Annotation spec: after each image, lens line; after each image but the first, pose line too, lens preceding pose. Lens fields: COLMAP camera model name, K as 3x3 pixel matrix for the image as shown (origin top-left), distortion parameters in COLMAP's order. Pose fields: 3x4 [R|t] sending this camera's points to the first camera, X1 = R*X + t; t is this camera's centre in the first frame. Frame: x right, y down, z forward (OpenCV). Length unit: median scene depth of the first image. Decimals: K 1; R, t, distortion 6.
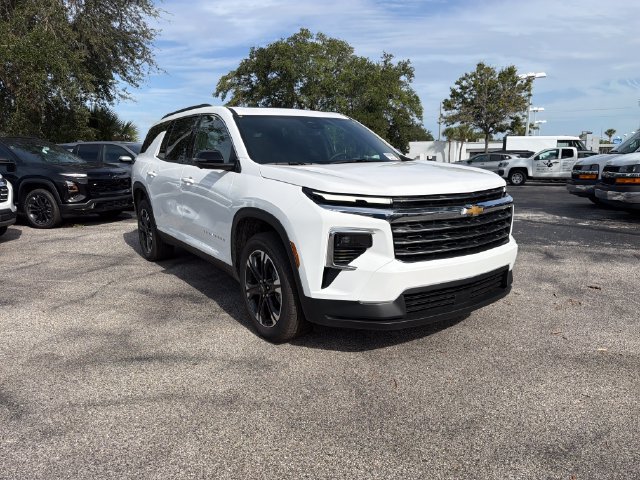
lens RADIAL K [[458.7, 0, 320.0], [0, 458.7, 240.0], [0, 0, 1]] dist [0.036811, -0.047753]
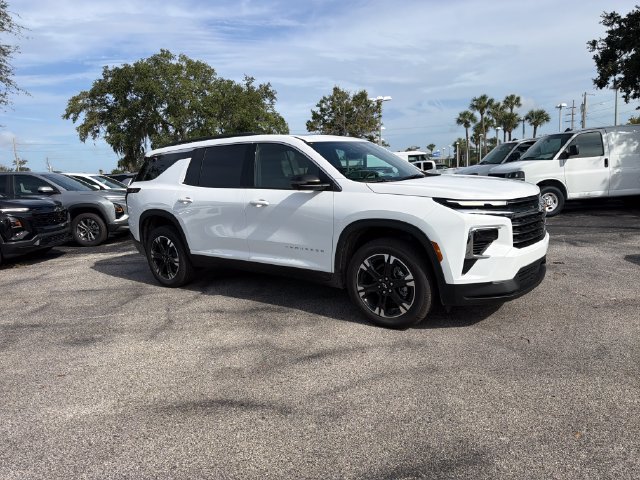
lens RADIAL K [[457.2, 0, 315.1], [0, 457.2, 243.4], [0, 0, 1]] dist [0.069720, -0.091314]
pose [[0.948350, -0.090295, 0.304102, -0.067838], [0.100532, 0.994768, -0.018142, -0.000044], [-0.300873, 0.047777, 0.952467, -0.009246]]
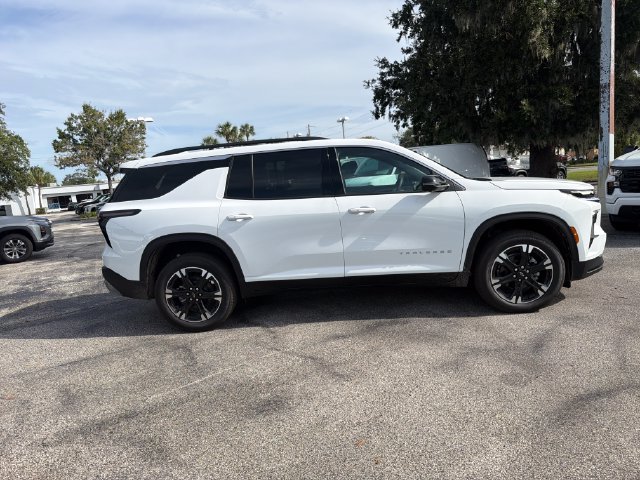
lens RADIAL K [[457.2, 0, 315.1], [0, 457.2, 243.4], [0, 0, 1]] dist [0.069720, -0.091314]
pose [[0.621356, -0.157137, 0.767610, -0.153657], [0.219946, 0.975273, 0.021607, -0.014056], [-0.752024, 0.155407, 0.640553, 0.061393]]
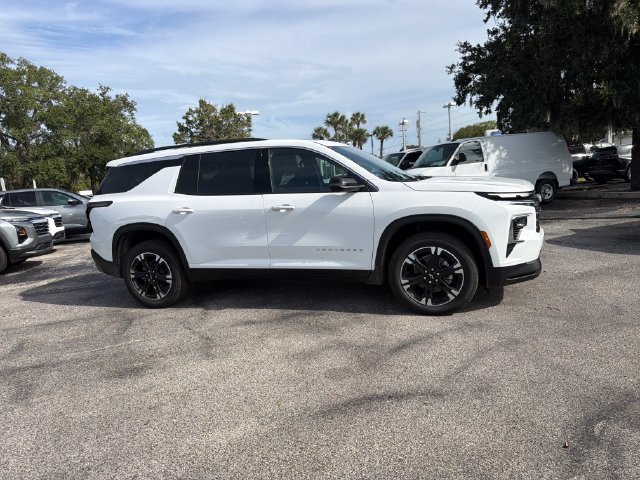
lens RADIAL K [[457.2, 0, 315.1], [0, 457.2, 243.4], [0, 0, 1]] dist [0.069720, -0.091314]
pose [[0.801293, -0.143982, 0.580688, -0.116985], [0.179632, 0.983726, -0.003959, -0.003988], [-0.570667, 0.107482, 0.814117, 0.013136]]
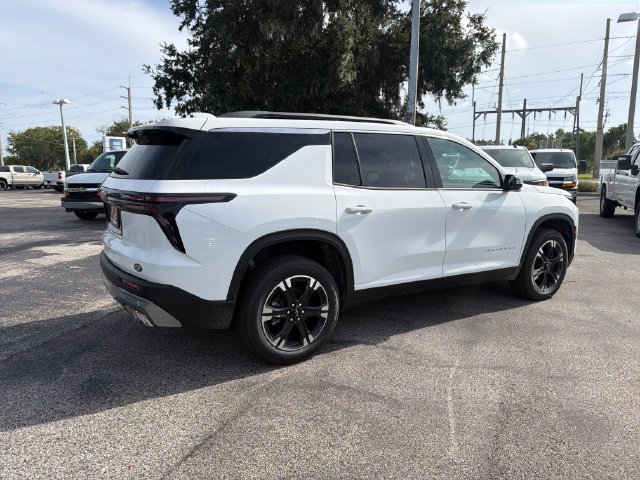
lens RADIAL K [[457.2, 0, 315.1], [0, 457.2, 243.4], [0, 0, 1]] dist [0.069720, -0.091314]
pose [[0.039035, -0.154069, 0.987289, -0.171126], [0.181265, 0.972741, 0.144632, -0.033752], [-0.982659, 0.173315, 0.065898, 0.170683]]
